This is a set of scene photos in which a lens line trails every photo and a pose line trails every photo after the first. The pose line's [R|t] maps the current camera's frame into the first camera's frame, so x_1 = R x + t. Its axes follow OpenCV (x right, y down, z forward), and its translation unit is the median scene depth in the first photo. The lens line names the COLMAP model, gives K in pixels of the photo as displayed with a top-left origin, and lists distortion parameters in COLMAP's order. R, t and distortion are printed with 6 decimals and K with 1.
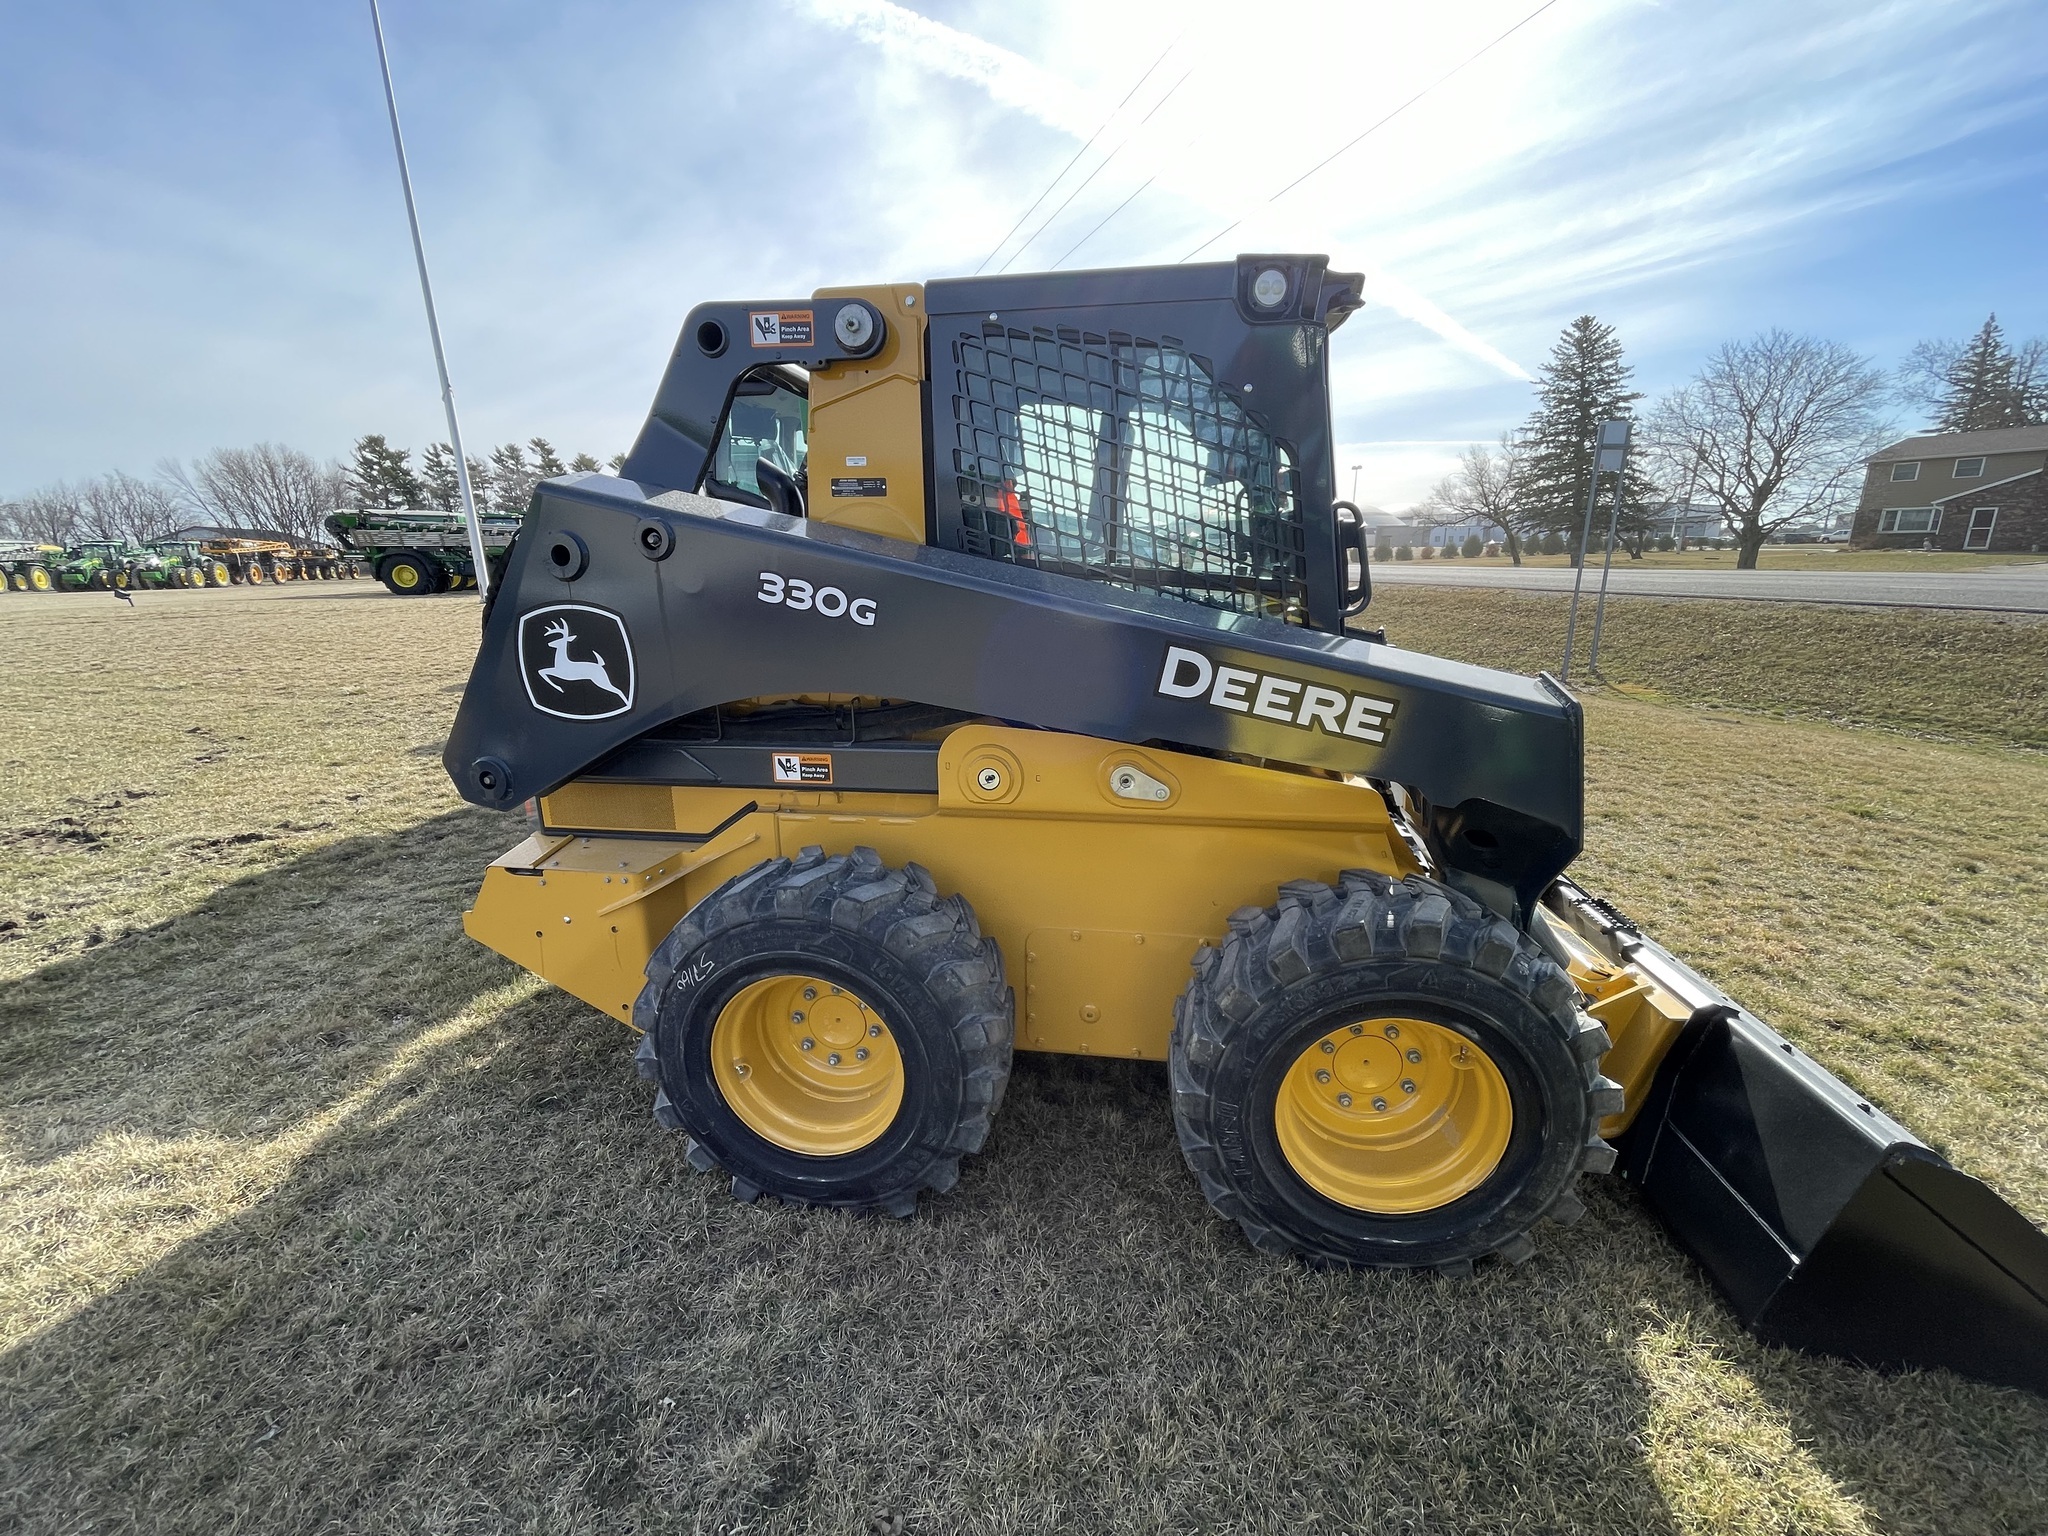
lens RADIAL K [[828.2, 0, 1024.2], [0, 828.2, 773.7], [0, 0, 1]] dist [-0.000671, -0.000529]
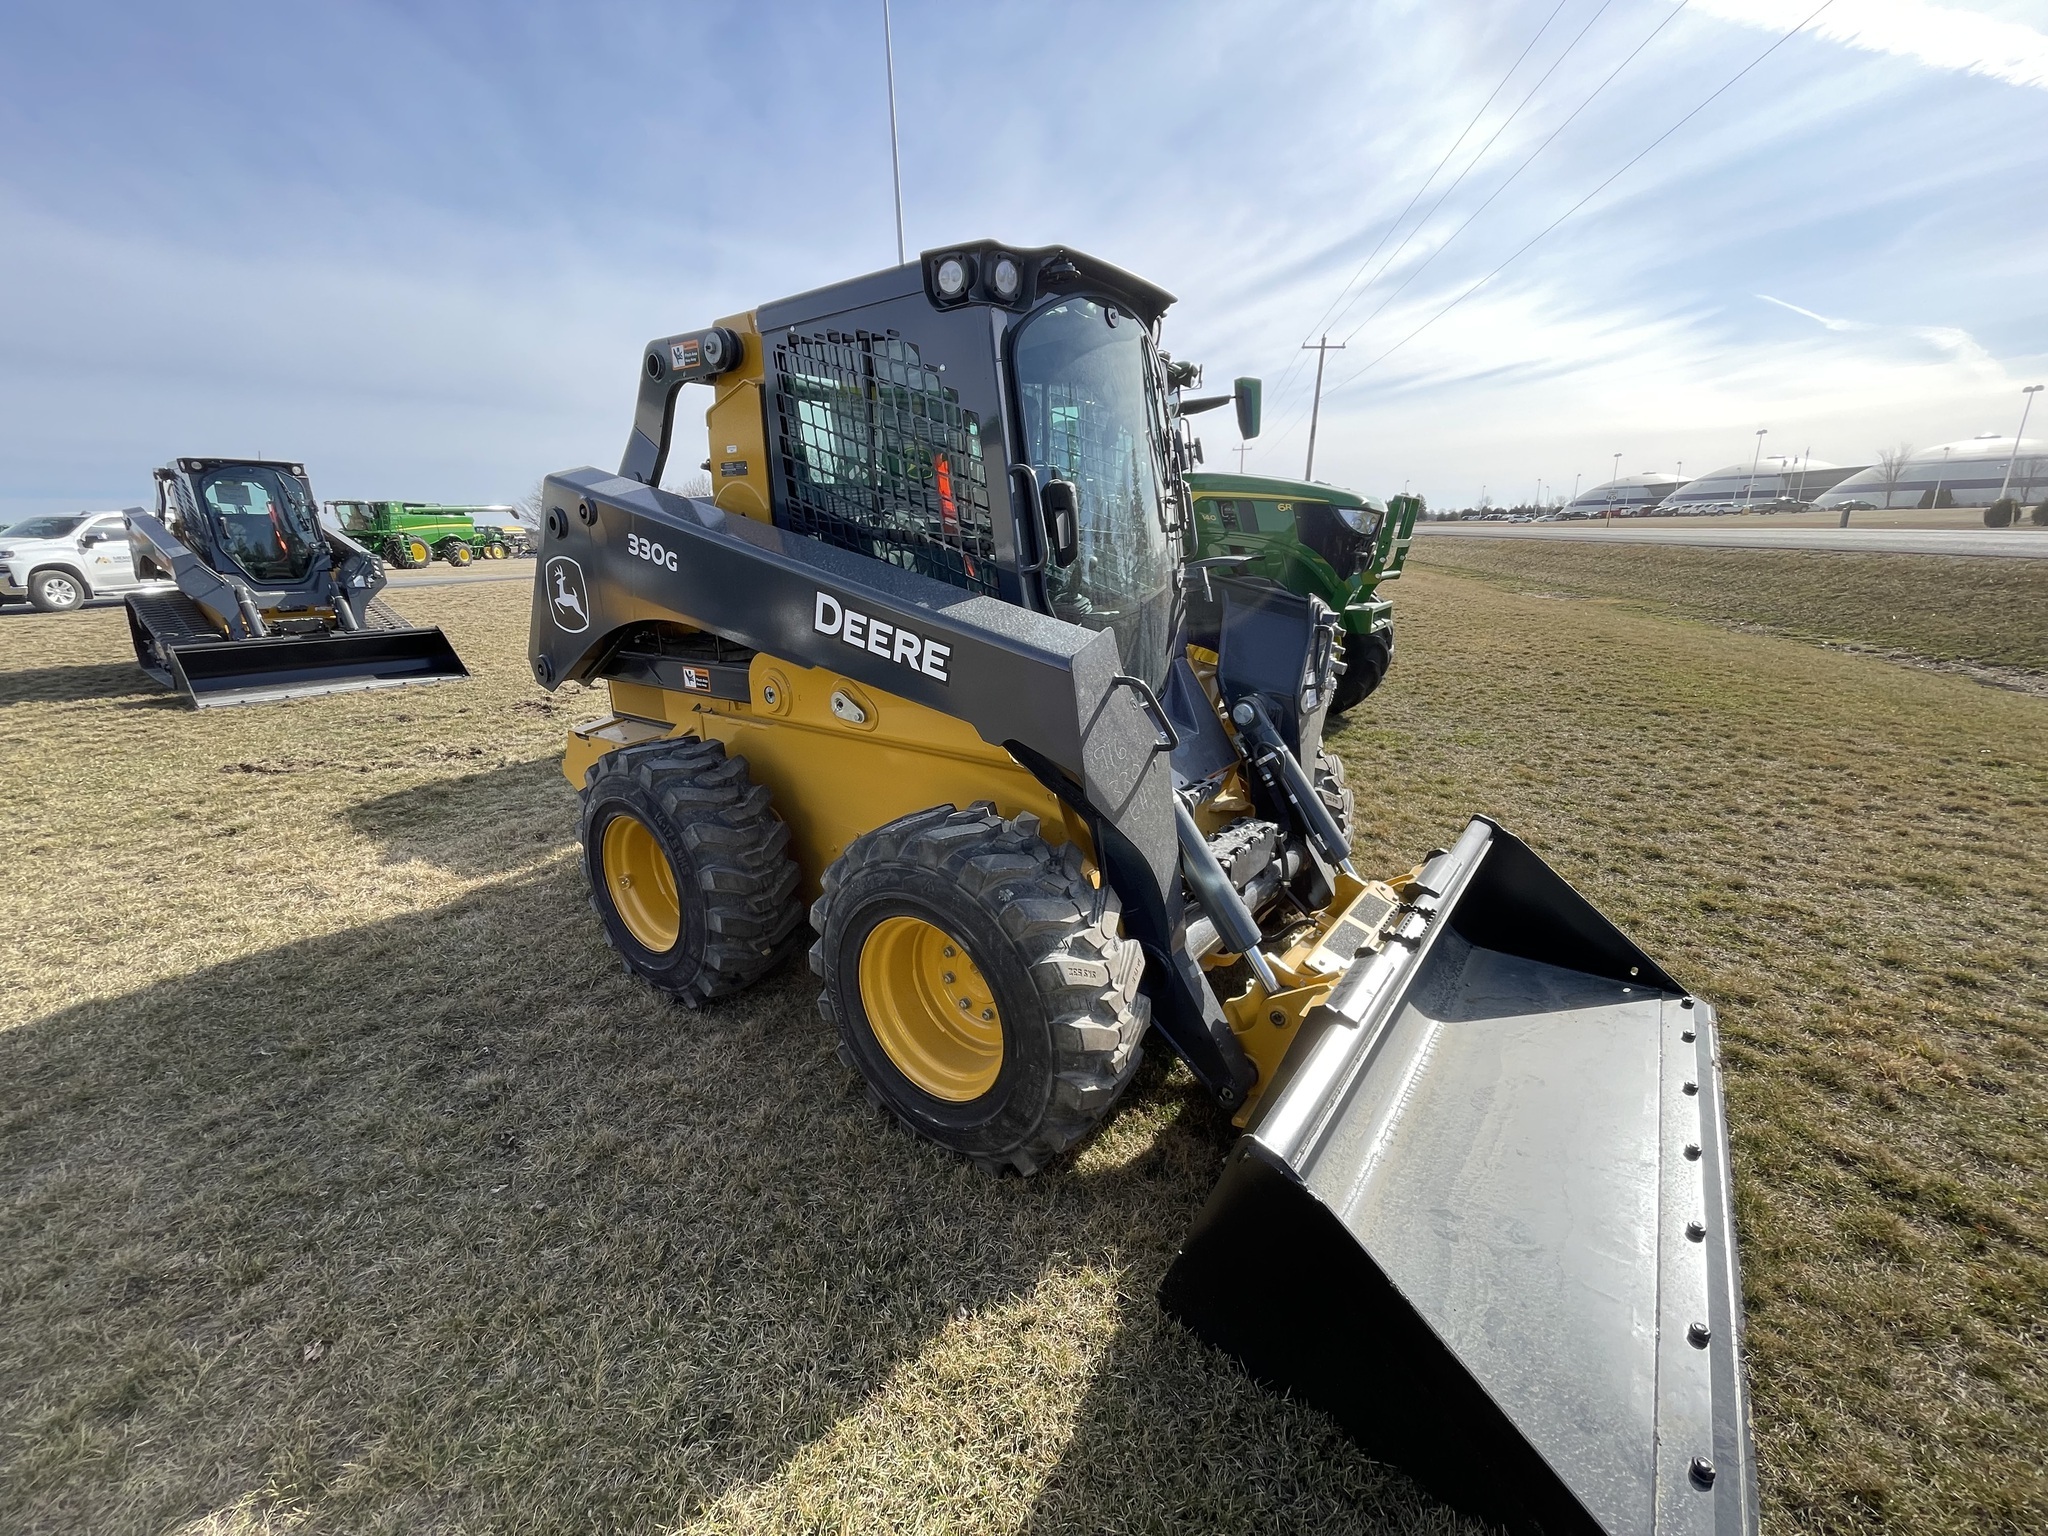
lens RADIAL K [[828.2, 0, 1019.0], [0, 828.2, 774.5], [0, 0, 1]] dist [-0.000671, -0.000529]
pose [[0.880407, 0.127764, -0.456683, 0.928264], [-0.110937, 0.991790, 0.063600, 0.004423], [0.461060, -0.005331, 0.887353, 0.034563]]
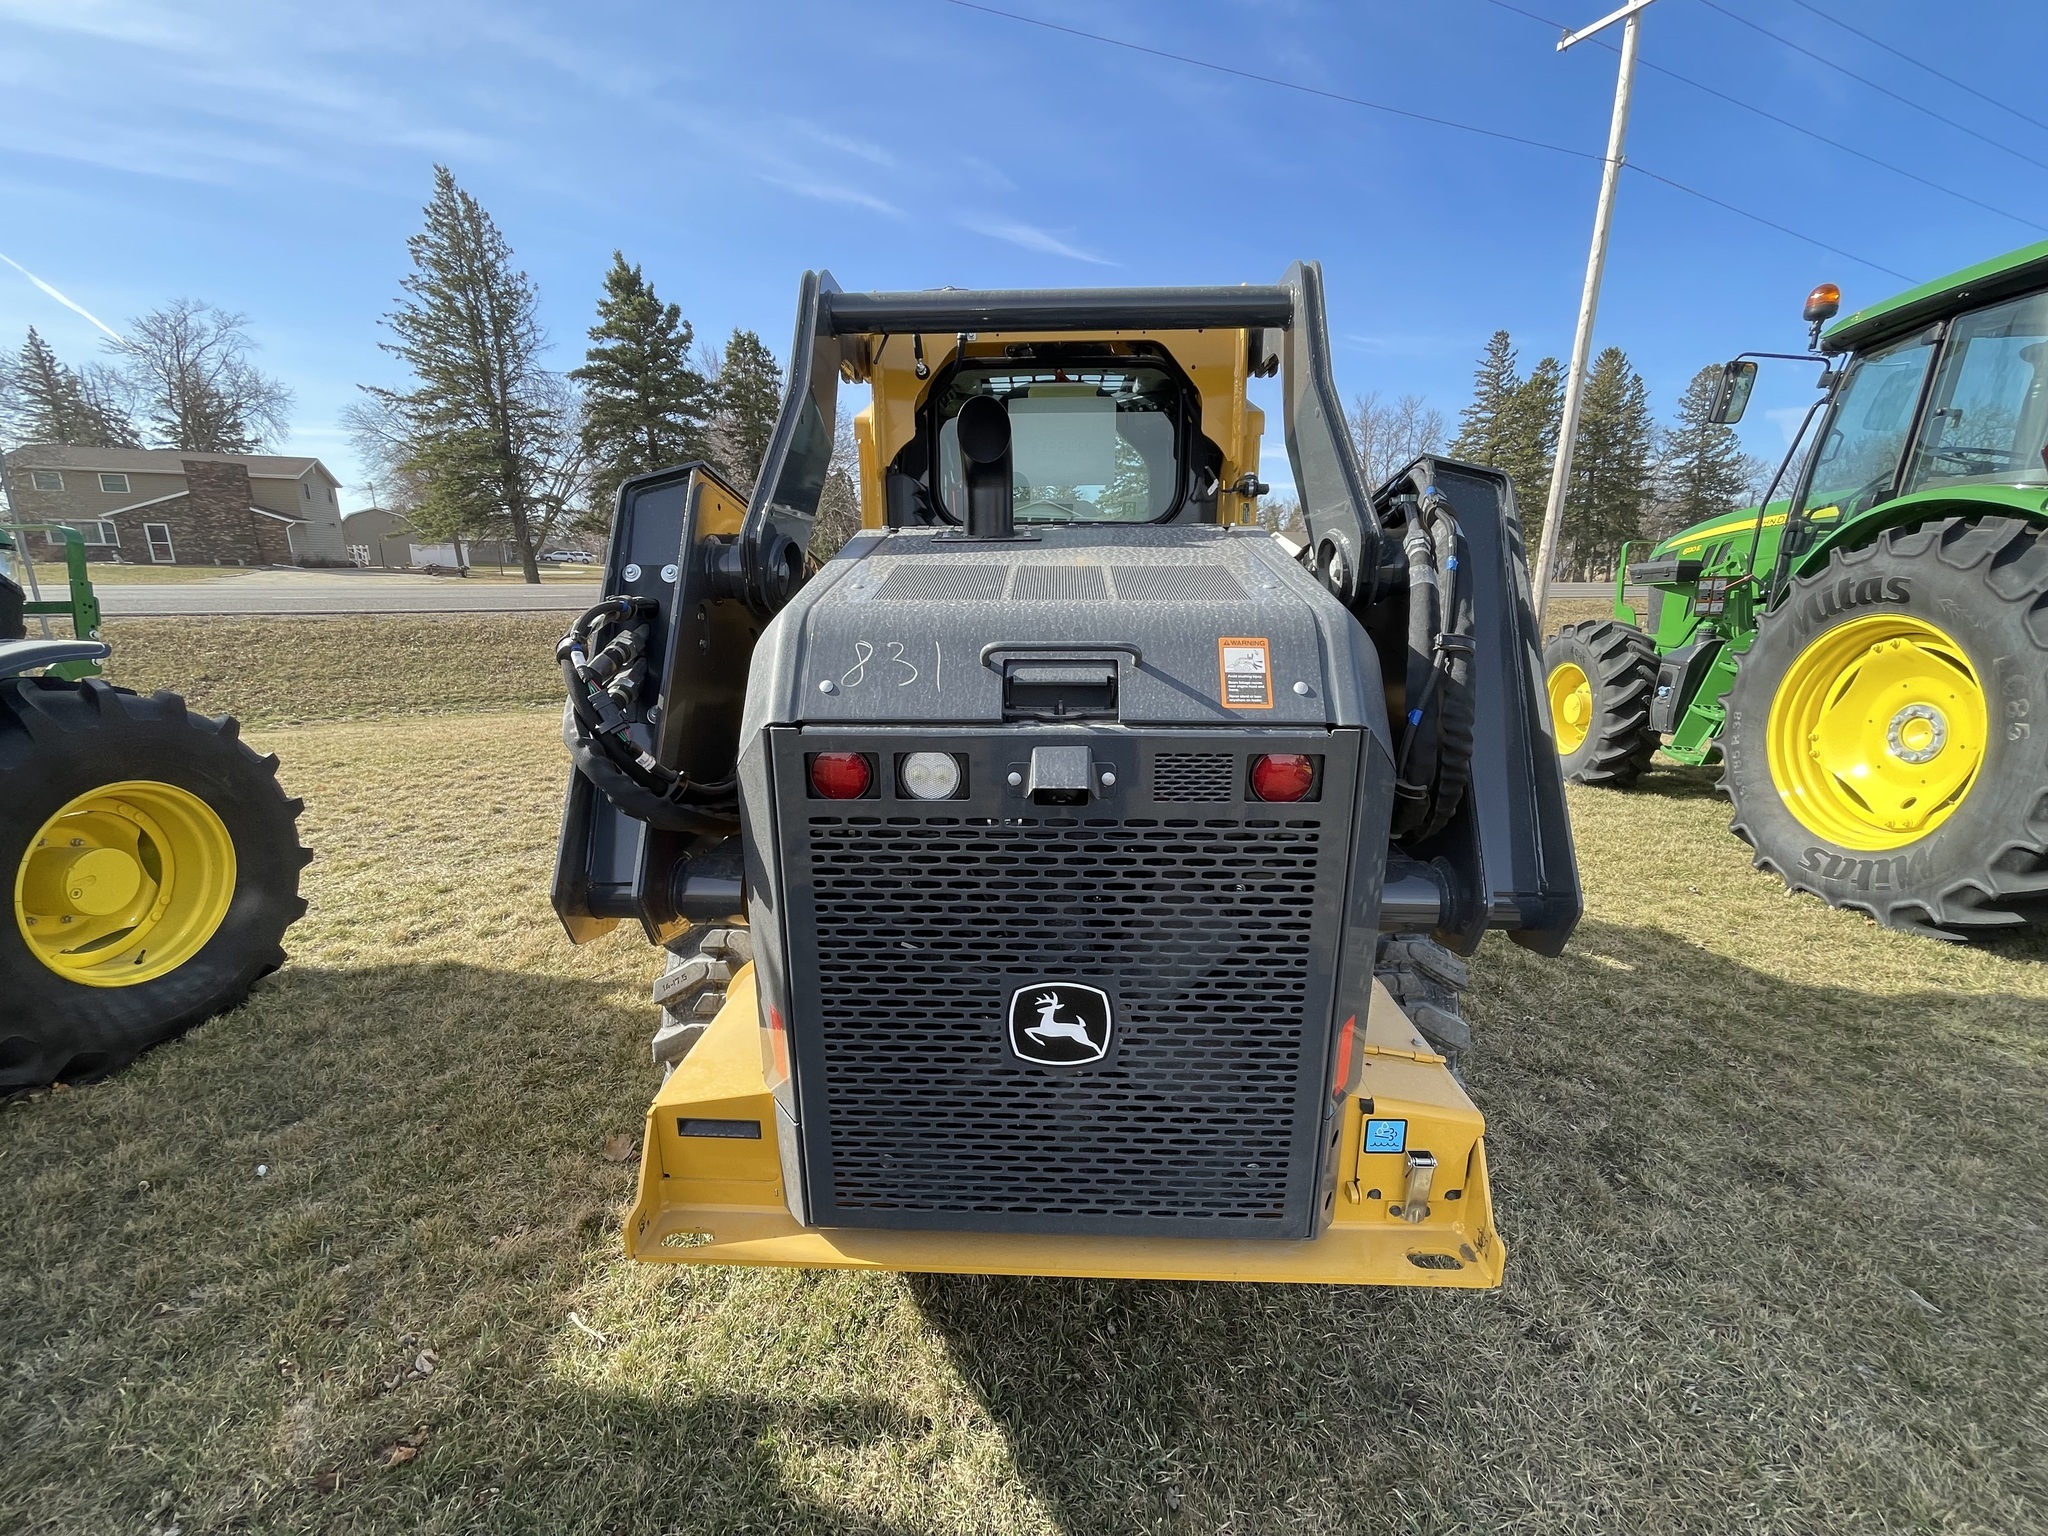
lens RADIAL K [[828.2, 0, 1018.4], [0, 828.2, 771.7], [0, 0, 1]] dist [-0.000671, -0.000529]
pose [[-0.113807, -0.233266, 0.965730, -1.296154], [0.248825, 0.934374, 0.255014, -0.386834], [-0.961839, 0.269320, -0.048296, 1.494115]]
